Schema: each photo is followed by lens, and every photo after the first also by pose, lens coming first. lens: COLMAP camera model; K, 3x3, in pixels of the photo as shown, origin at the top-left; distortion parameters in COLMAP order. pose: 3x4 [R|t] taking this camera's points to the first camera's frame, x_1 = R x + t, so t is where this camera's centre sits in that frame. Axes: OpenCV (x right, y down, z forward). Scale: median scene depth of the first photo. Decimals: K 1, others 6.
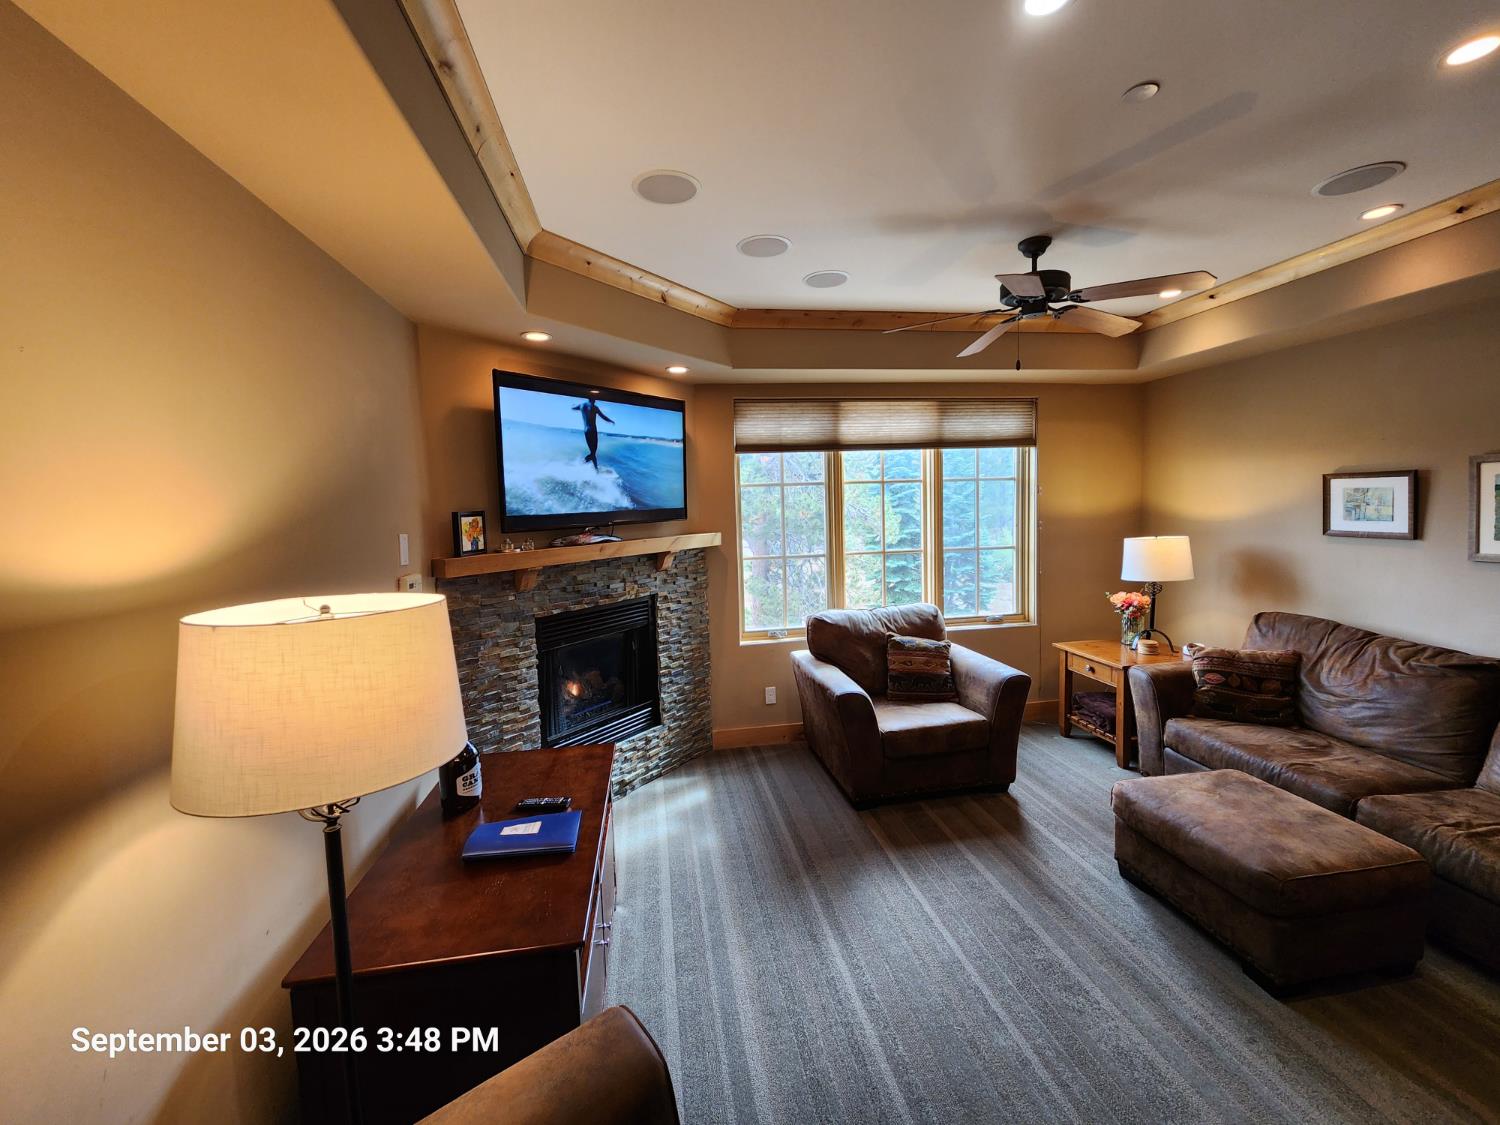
lens RADIAL K [[614.2, 0, 747.9], [0, 614.2, 553.3], [0, 0, 1]] dist [-0.002638, 0.001296]
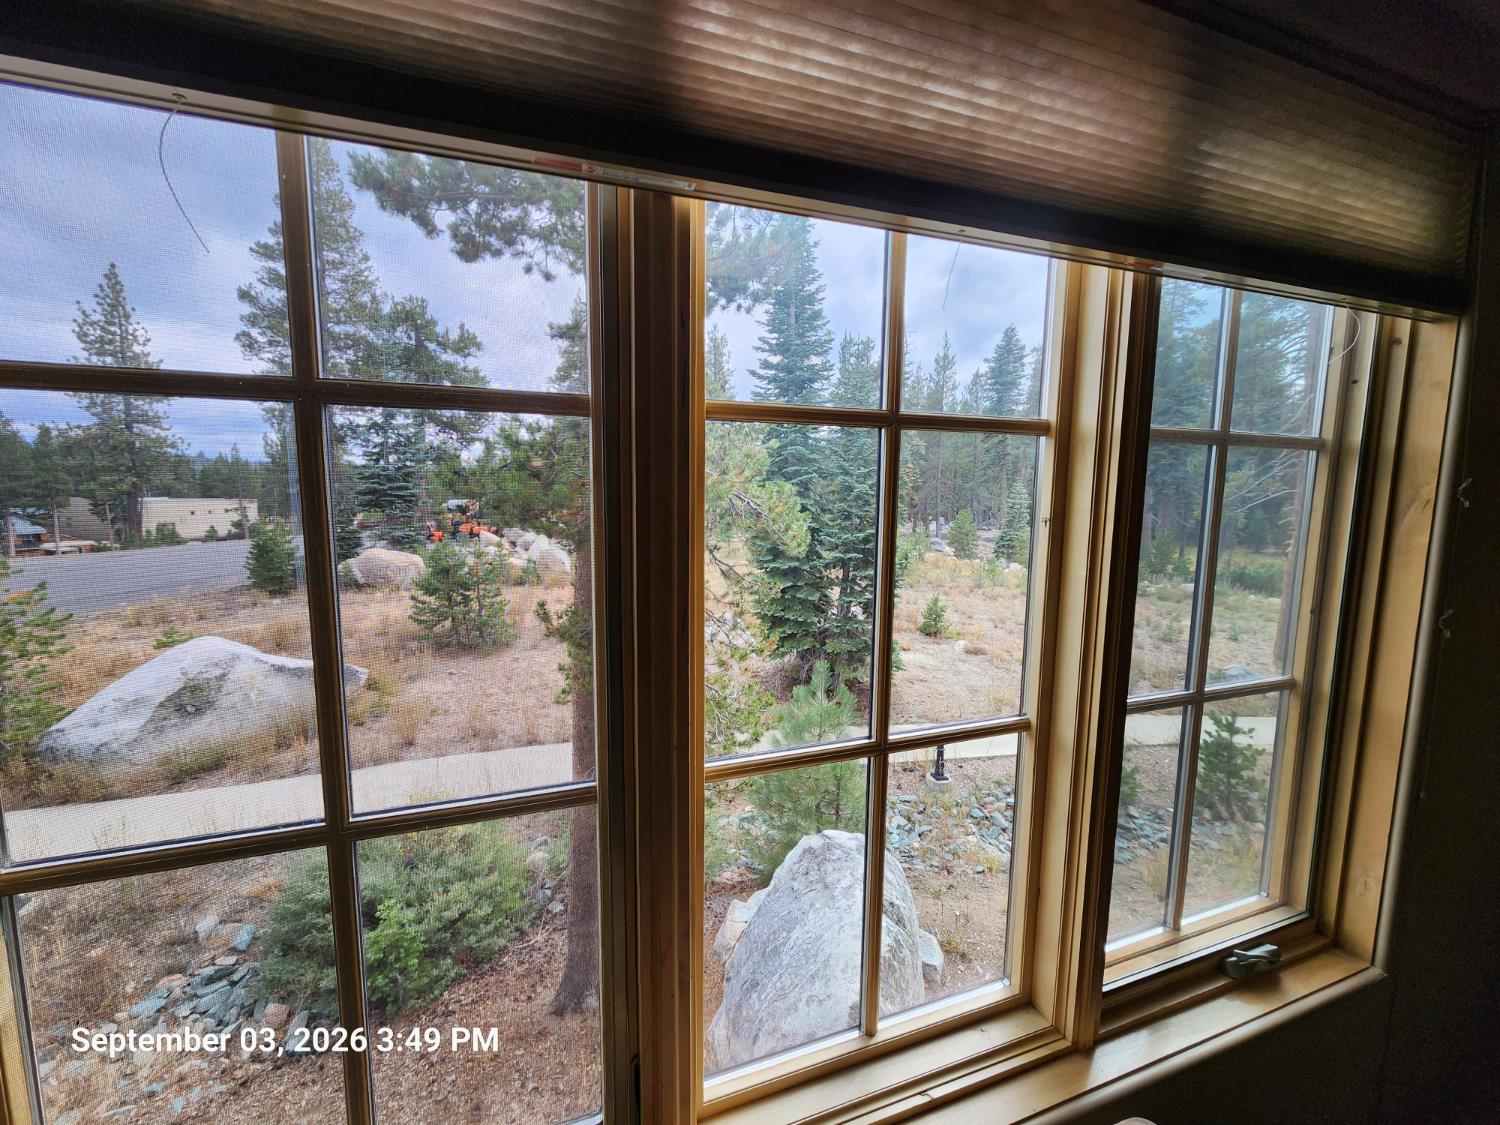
lens RADIAL K [[614.2, 0, 749.2], [0, 614.2, 557.6], [0, 0, 1]] dist [-0.002638, 0.001296]
pose [[0.981776, 0.016284, 0.189343, 0.191746], [-0.023357, 0.999108, 0.035182, -0.110673], [-0.188601, -0.038963, 0.981281, 1.160487]]
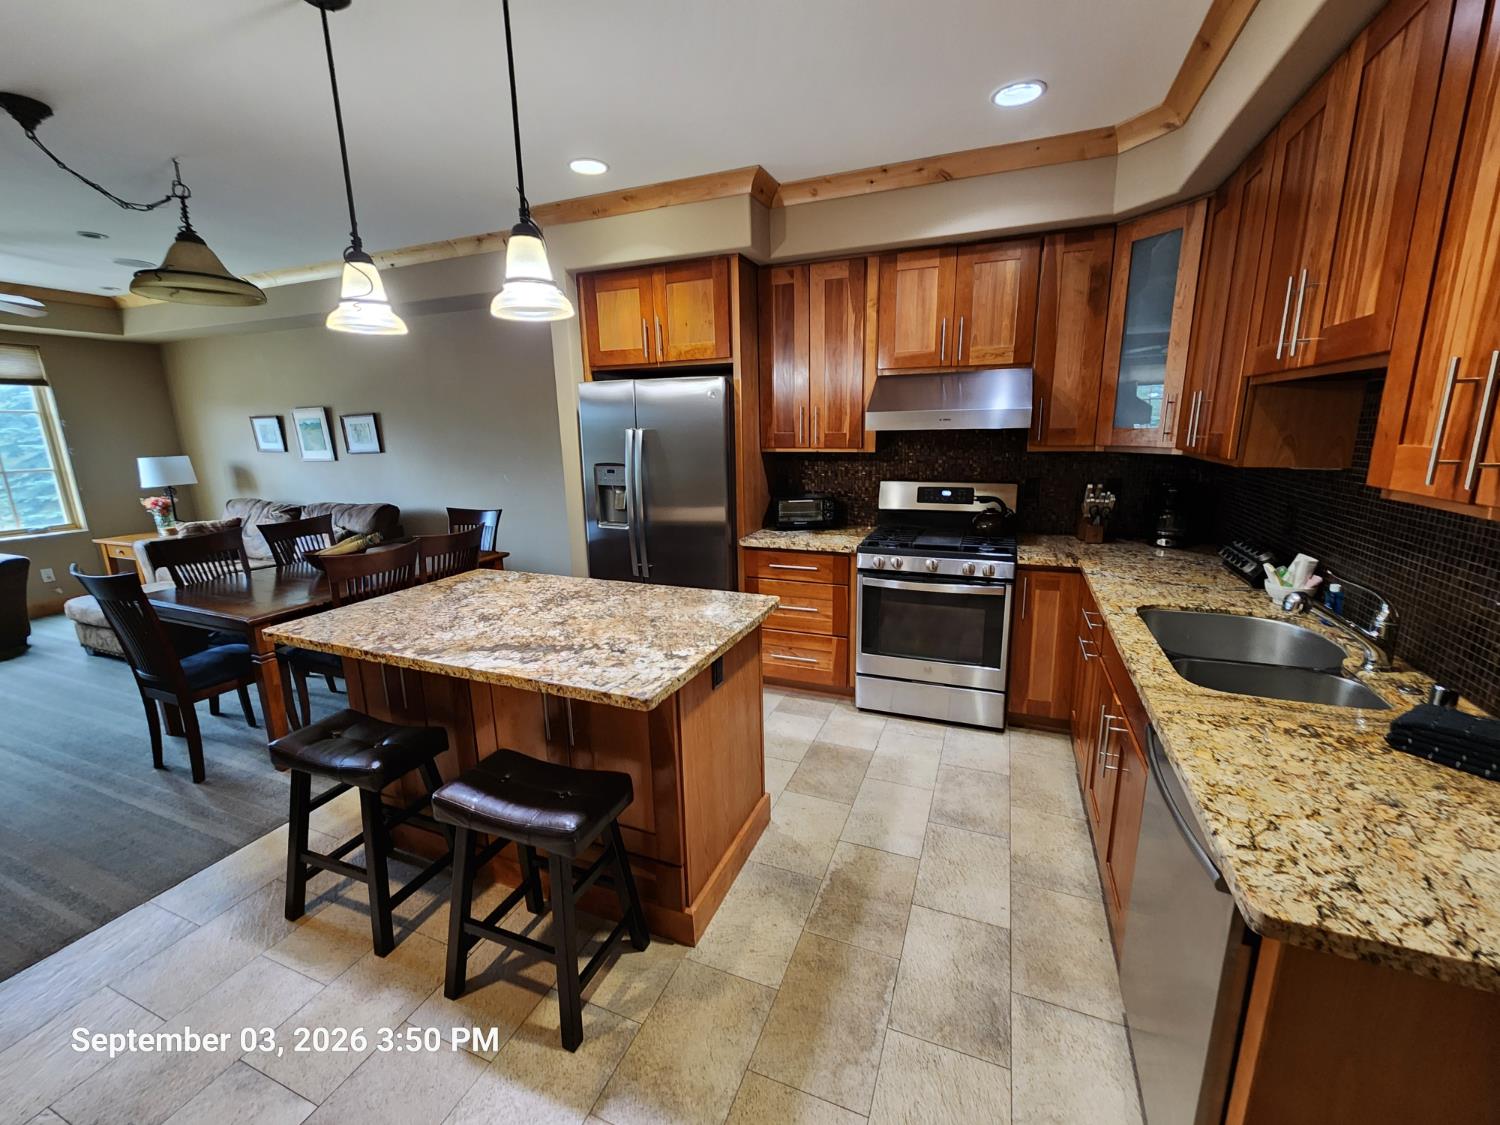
lens RADIAL K [[614.2, 0, 751.4], [0, 614.2, 561.5], [0, 0, 1]] dist [-0.002638, 0.001296]
pose [[0.521031, -0.165785, 0.837282, 0.161111], [0.069973, 0.985950, 0.151678, 0.121770], [-0.850665, -0.020442, 0.525311, -1.219646]]
